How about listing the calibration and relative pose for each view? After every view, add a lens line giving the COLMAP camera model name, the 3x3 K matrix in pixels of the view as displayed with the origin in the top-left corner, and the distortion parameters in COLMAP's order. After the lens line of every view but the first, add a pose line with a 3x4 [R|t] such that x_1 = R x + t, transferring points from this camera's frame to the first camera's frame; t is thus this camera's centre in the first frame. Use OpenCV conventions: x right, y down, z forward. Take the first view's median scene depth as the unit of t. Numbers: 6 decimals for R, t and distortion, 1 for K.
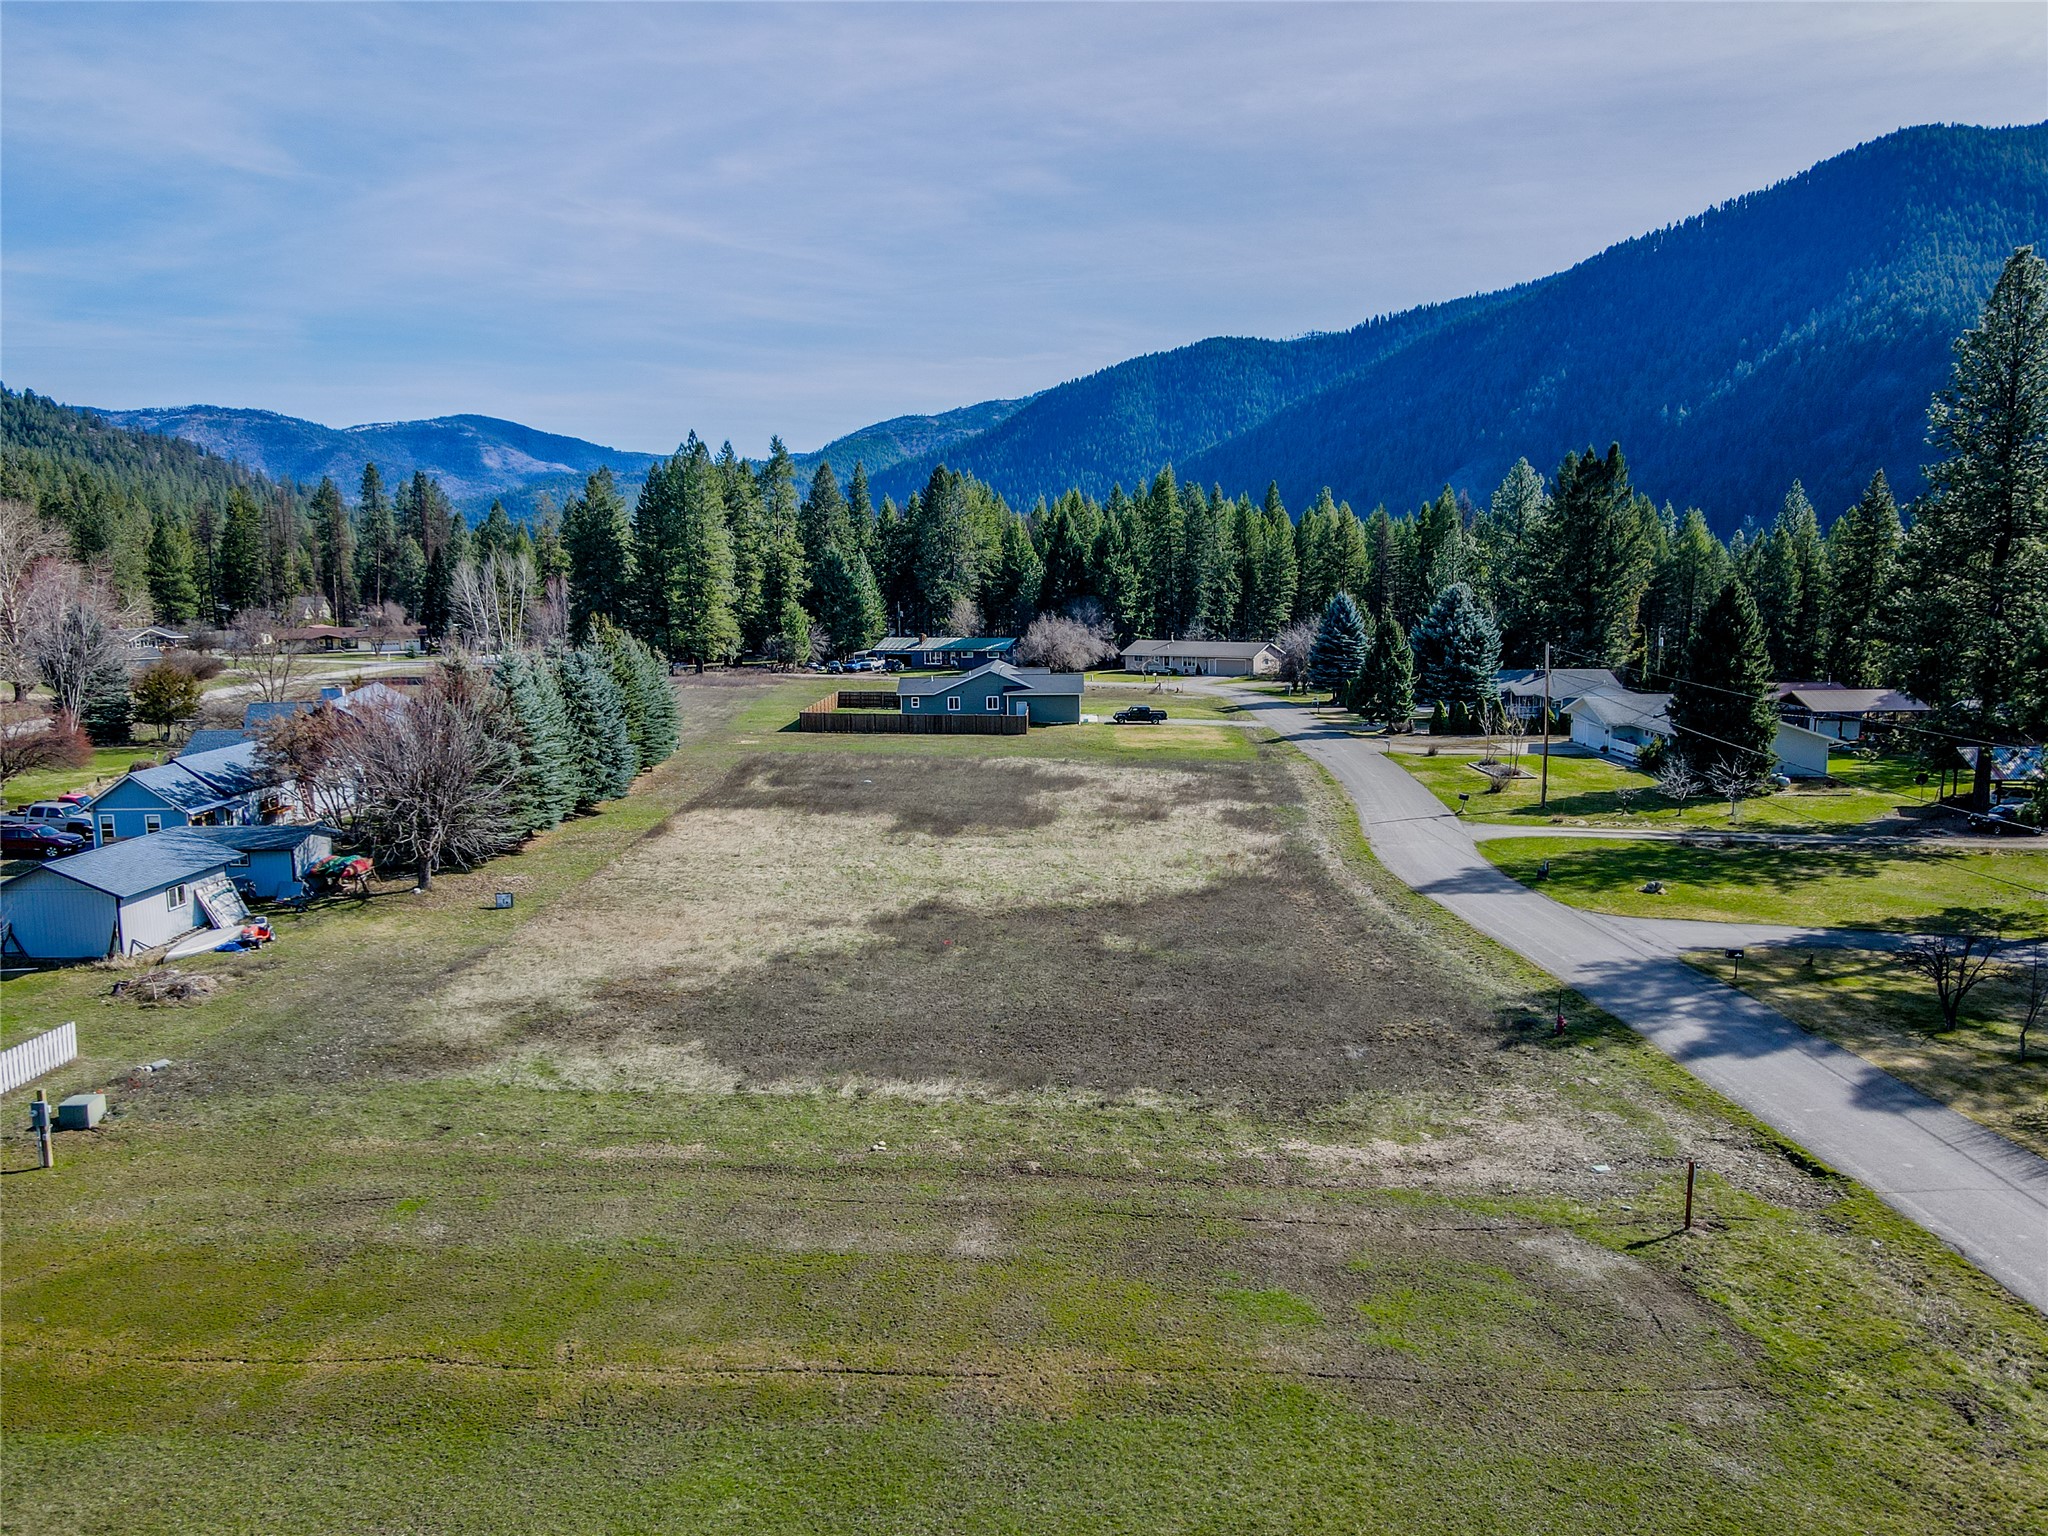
lens RADIAL K [[1497.6, 0, 1017.1], [0, 1497.6, 771.1], [0, 0, 1]] dist [0.007652, 0.020707]
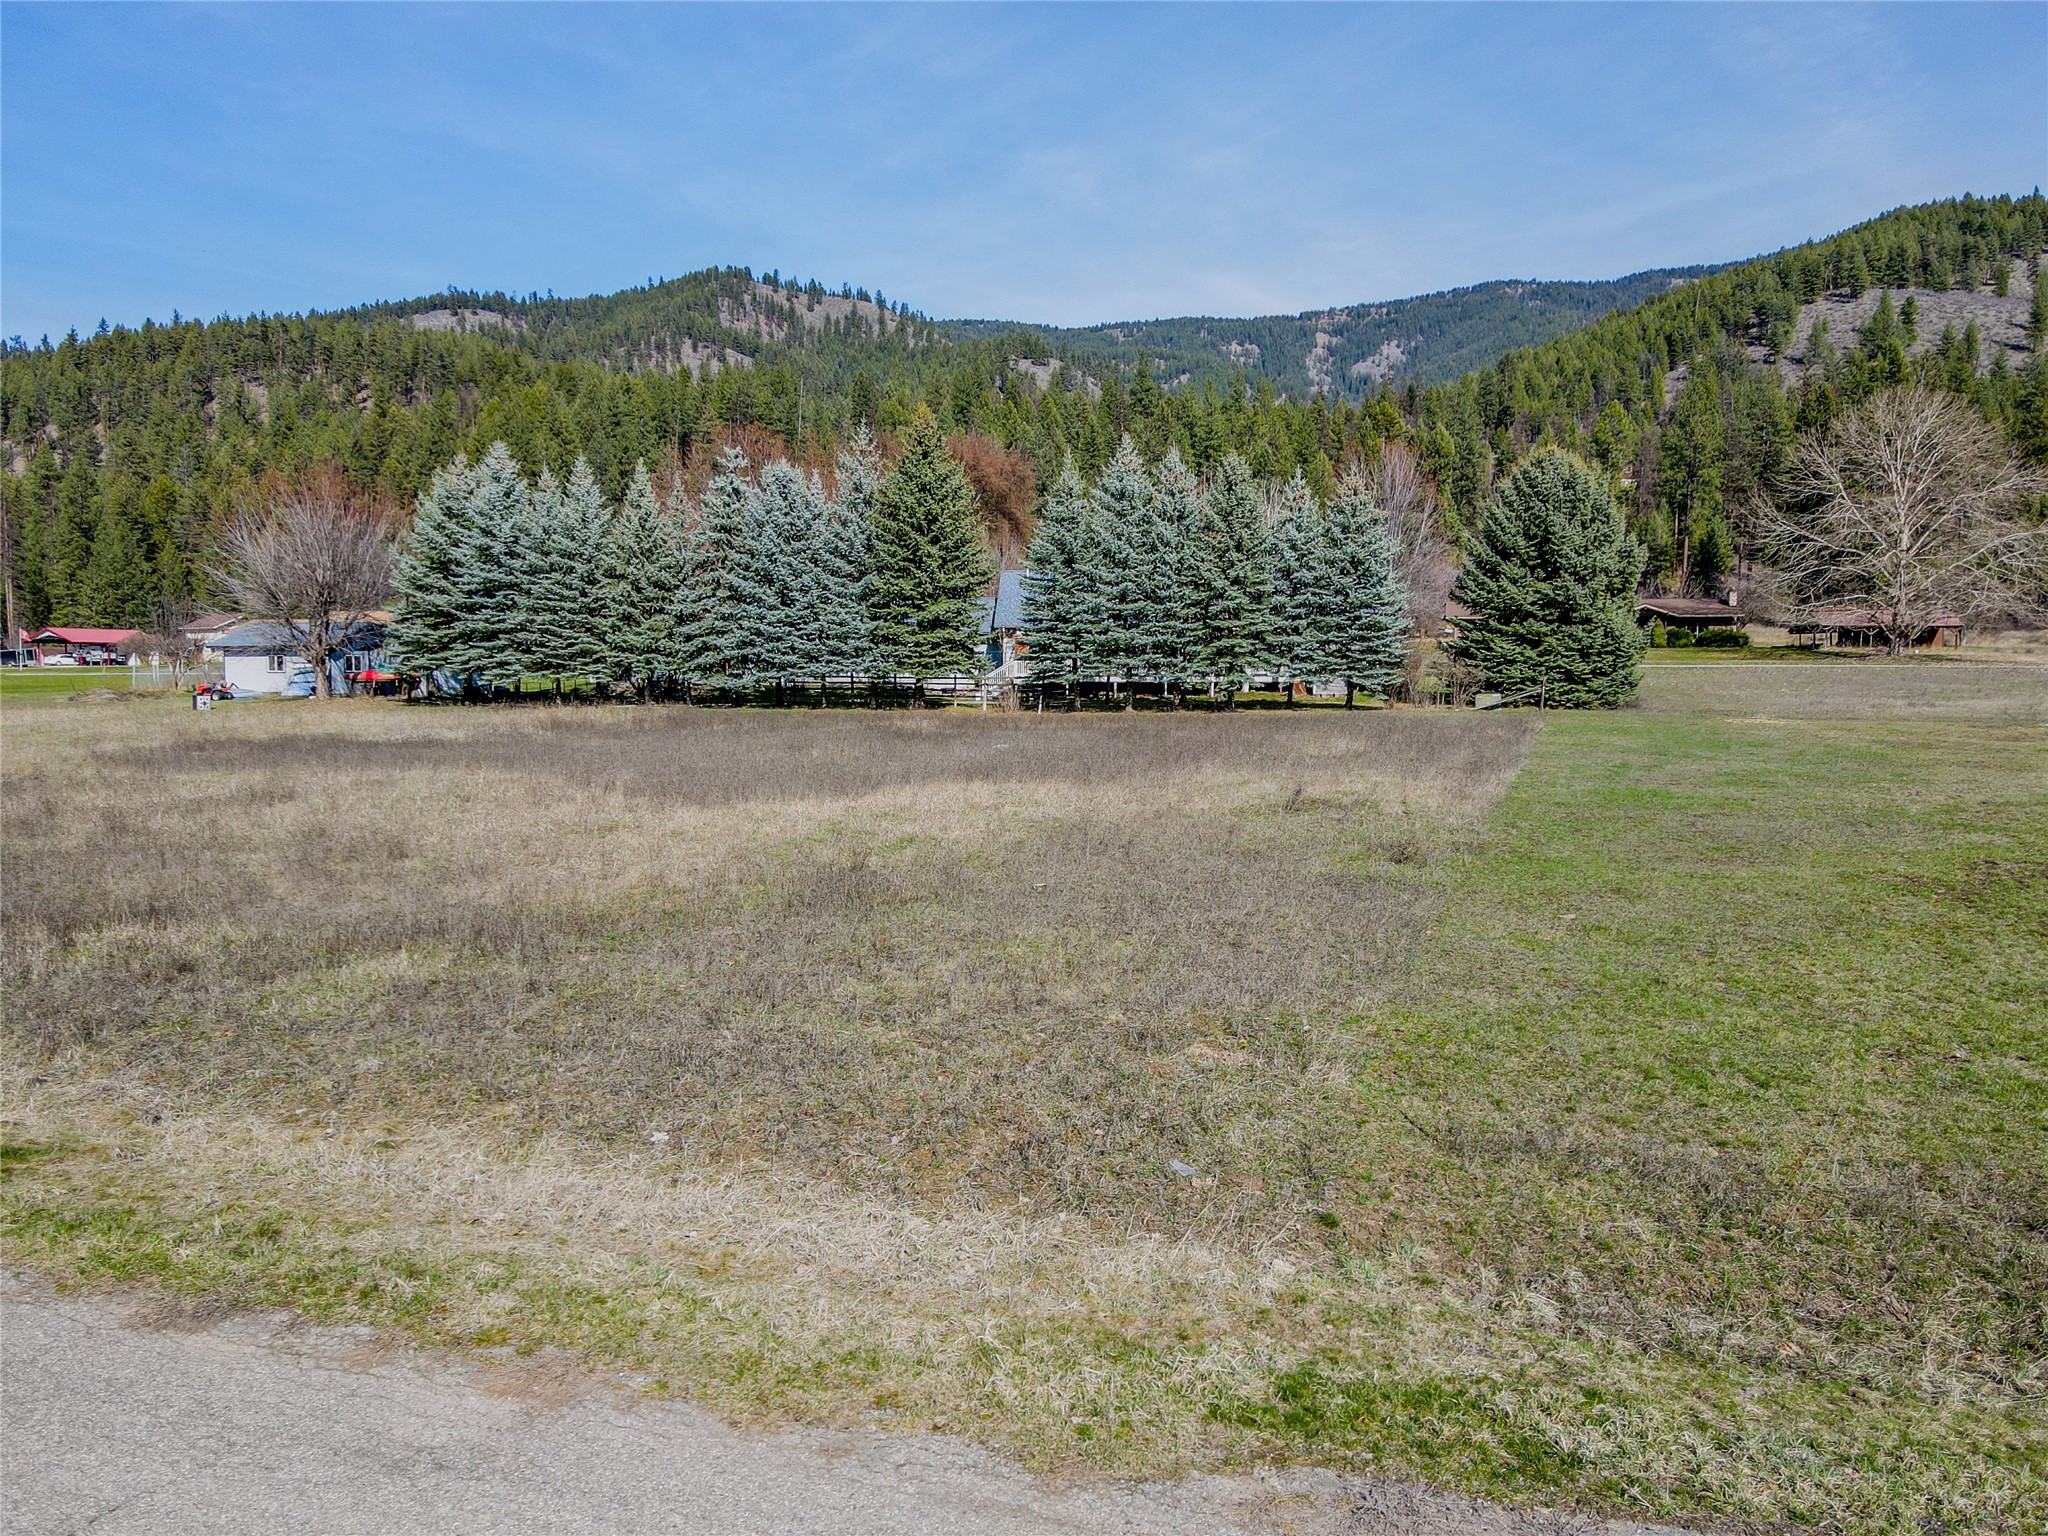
lens RADIAL K [[1498.9, 0, 1019.1], [0, 1498.9, 771.3], [0, 0, 1]] dist [0.009878, 0.020174]
pose [[-0.298933, 0.078860, -0.951010, 0.472968], [-0.126185, 0.984562, 0.121306, -0.061052], [0.945894, 0.156266, -0.284367, 1.974121]]
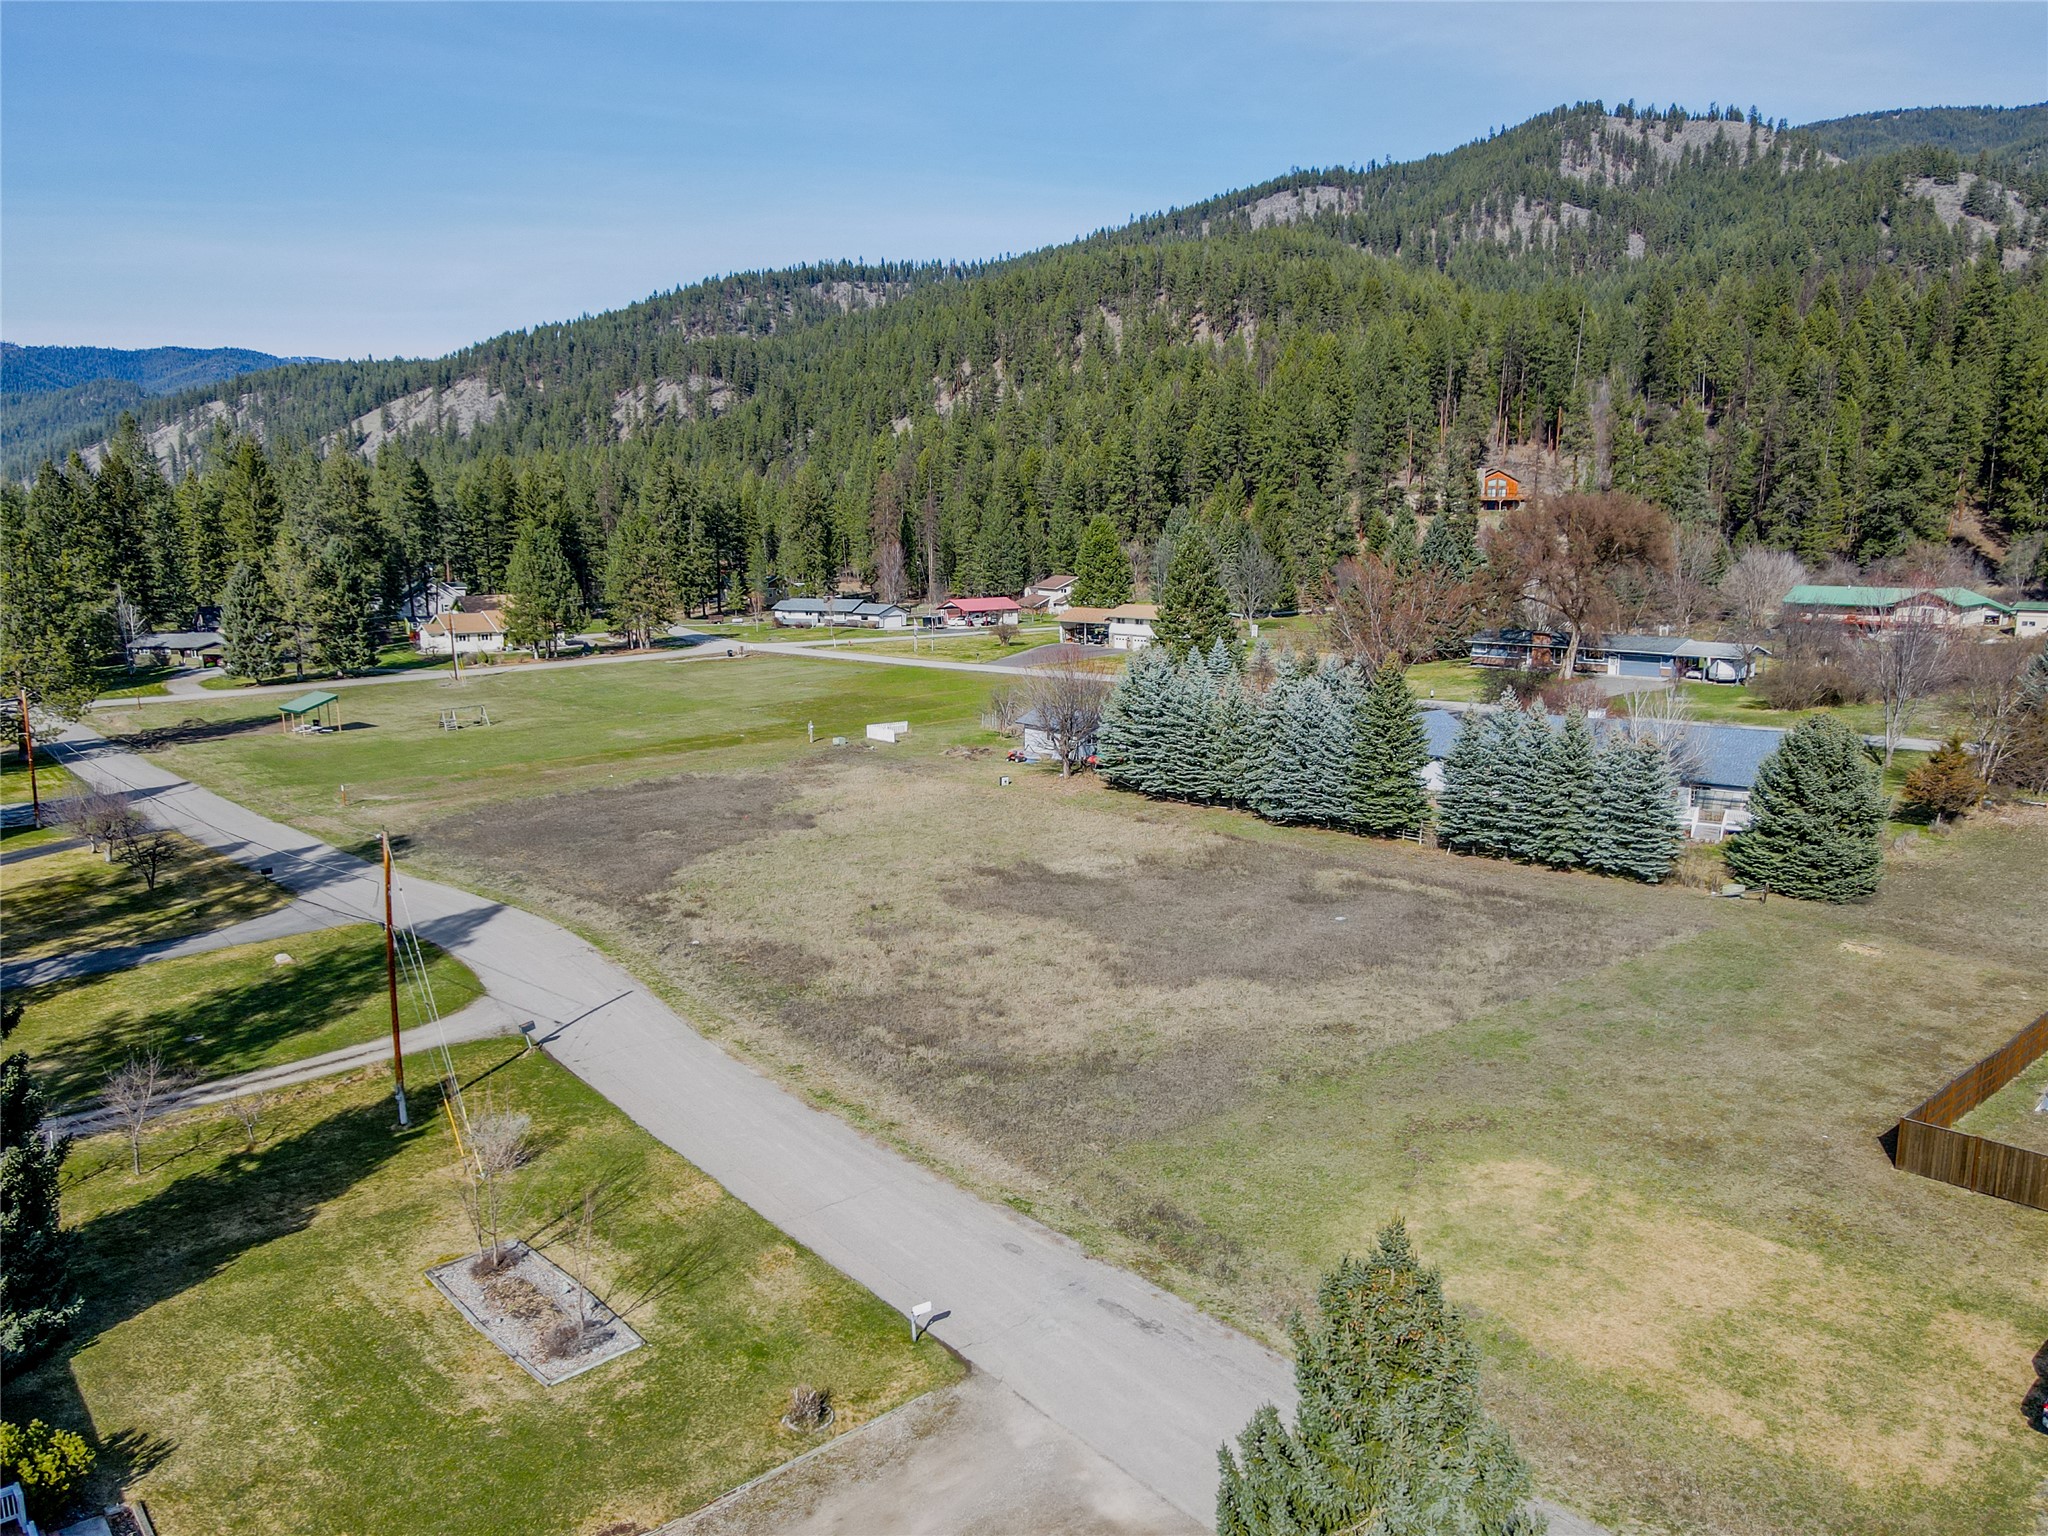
lens RADIAL K [[1498.9, 0, 1019.1], [0, 1498.9, 771.3], [0, 0, 1]] dist [0.009878, 0.020174]
pose [[-0.742646, 0.124840, -0.657945, 0.866952], [-0.080632, 0.958654, 0.272910, -0.441642], [0.664812, 0.255727, -0.701875, 2.463599]]
